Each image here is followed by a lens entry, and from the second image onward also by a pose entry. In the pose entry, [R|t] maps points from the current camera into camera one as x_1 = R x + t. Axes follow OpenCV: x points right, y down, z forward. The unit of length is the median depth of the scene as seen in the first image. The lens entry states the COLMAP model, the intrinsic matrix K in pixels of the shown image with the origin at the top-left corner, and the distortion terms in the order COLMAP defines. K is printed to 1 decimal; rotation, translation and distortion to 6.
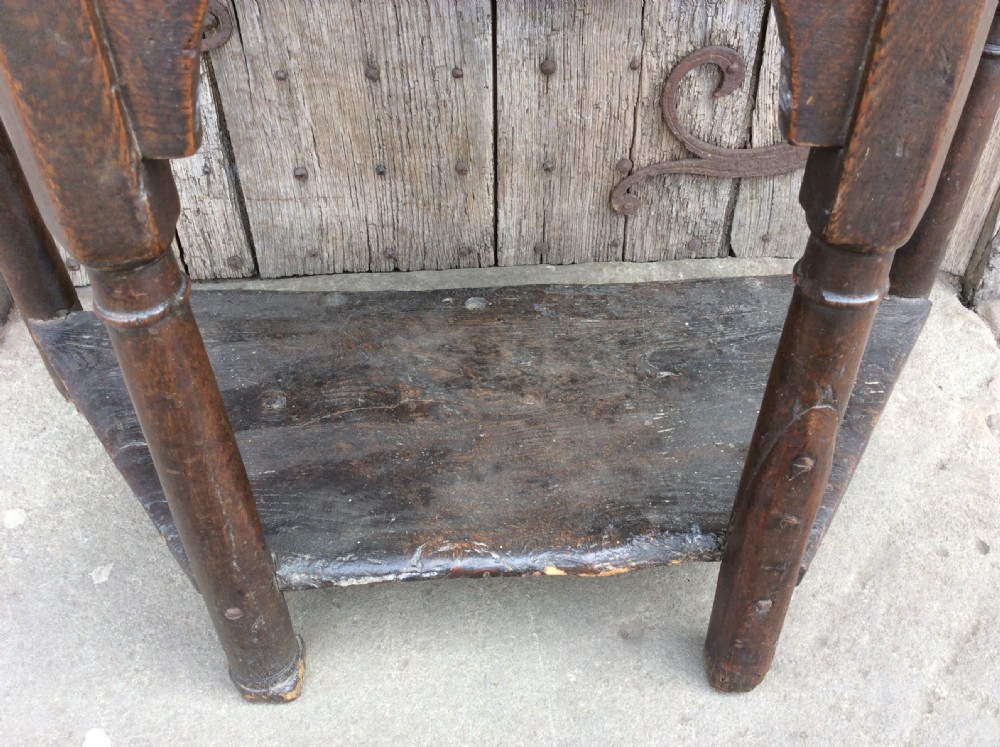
lens RADIAL K [[899.9, 0, 501.8], [0, 899.9, 380.8], [0, 0, 1]] dist [0.133278, -0.265950]
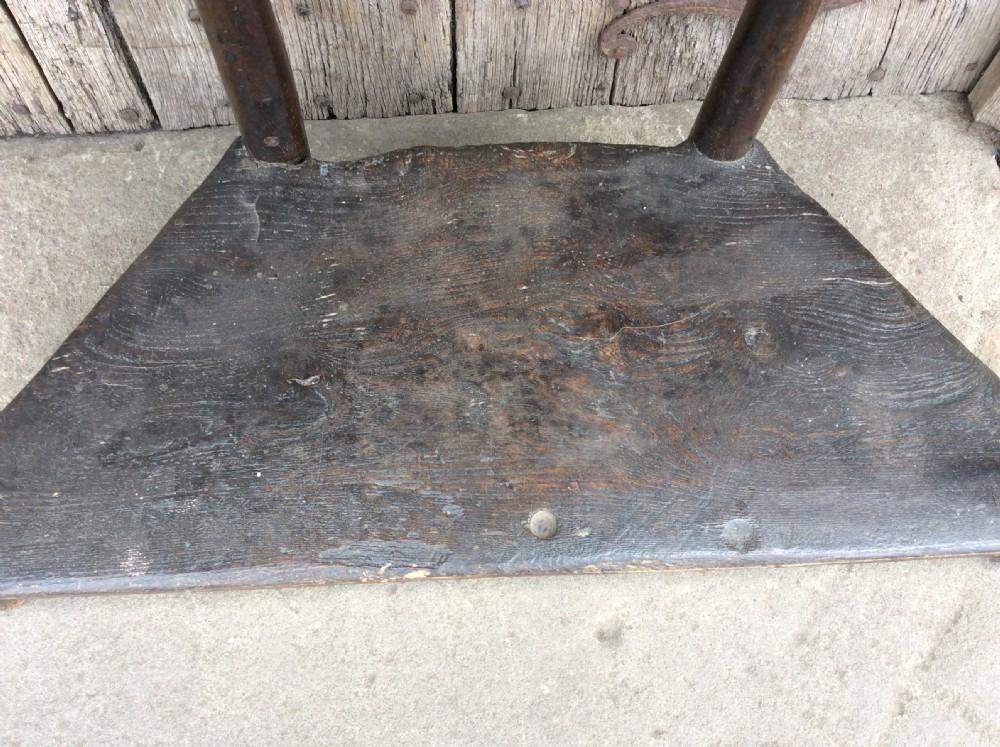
lens RADIAL K [[904.1, 0, 500.8], [0, 904.1, 378.4], [0, 0, 1]] dist [0.120658, -0.246218]
pose [[0.998898, -0.016154, 0.044063, -0.006520], [-0.002452, 0.919646, 0.392741, -0.281816], [-0.046867, -0.392417, 0.918593, 0.182661]]
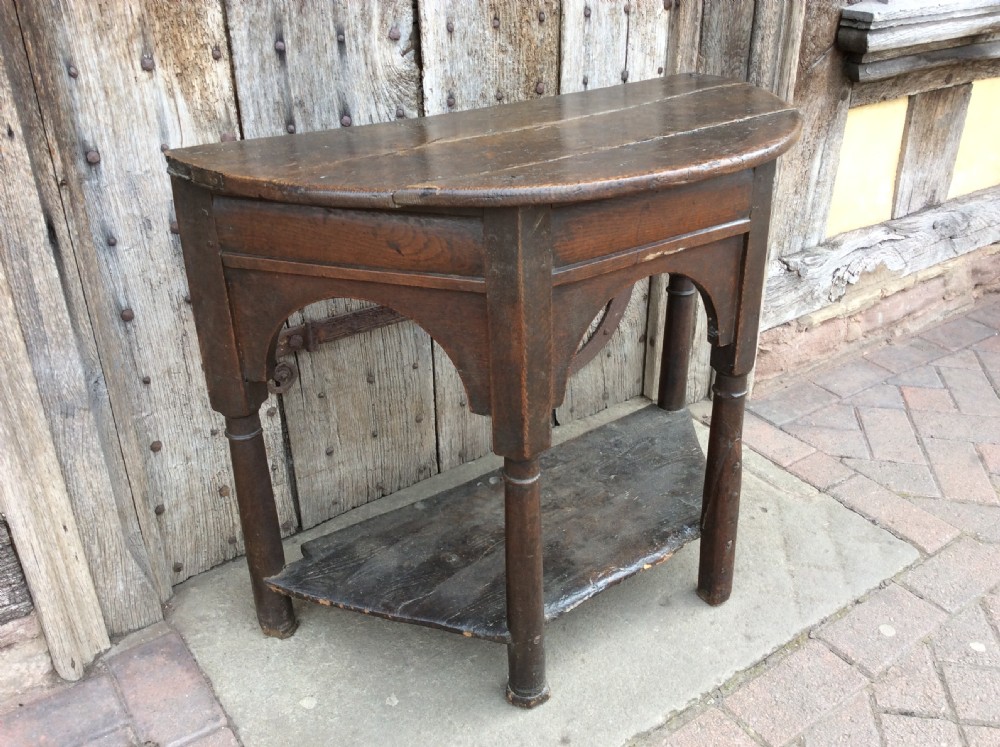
lens RADIAL K [[908.6, 0, 500.6], [0, 908.6, 381.9], [0, 0, 1]] dist [0.127884, -0.261260]
pose [[0.838981, -0.260875, 0.477552, -0.772306], [0.374494, 0.913513, -0.158895, 0.022837], [-0.394798, 0.312150, 0.864116, -0.558401]]
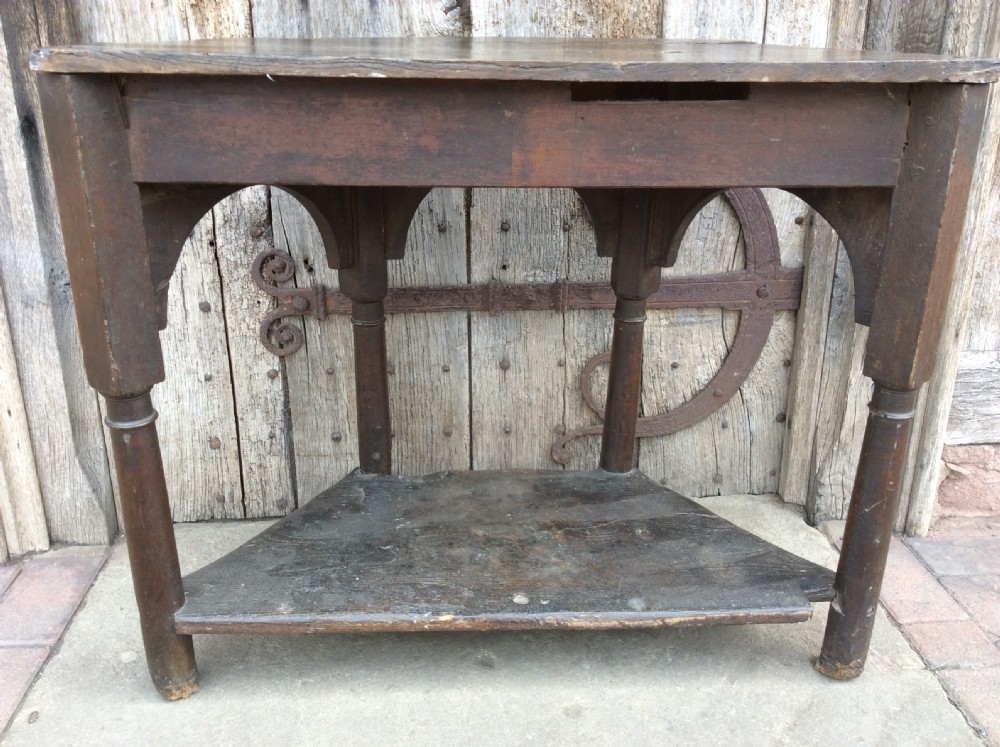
lens RADIAL K [[904.1, 0, 500.8], [0, 904.1, 378.4], [0, 0, 1]] dist [0.120658, -0.246218]
pose [[0.999359, -0.010289, 0.034294, -0.009211], [0.022689, 0.922933, -0.384291, 0.276551], [-0.027697, 0.384823, 0.922575, -0.418962]]
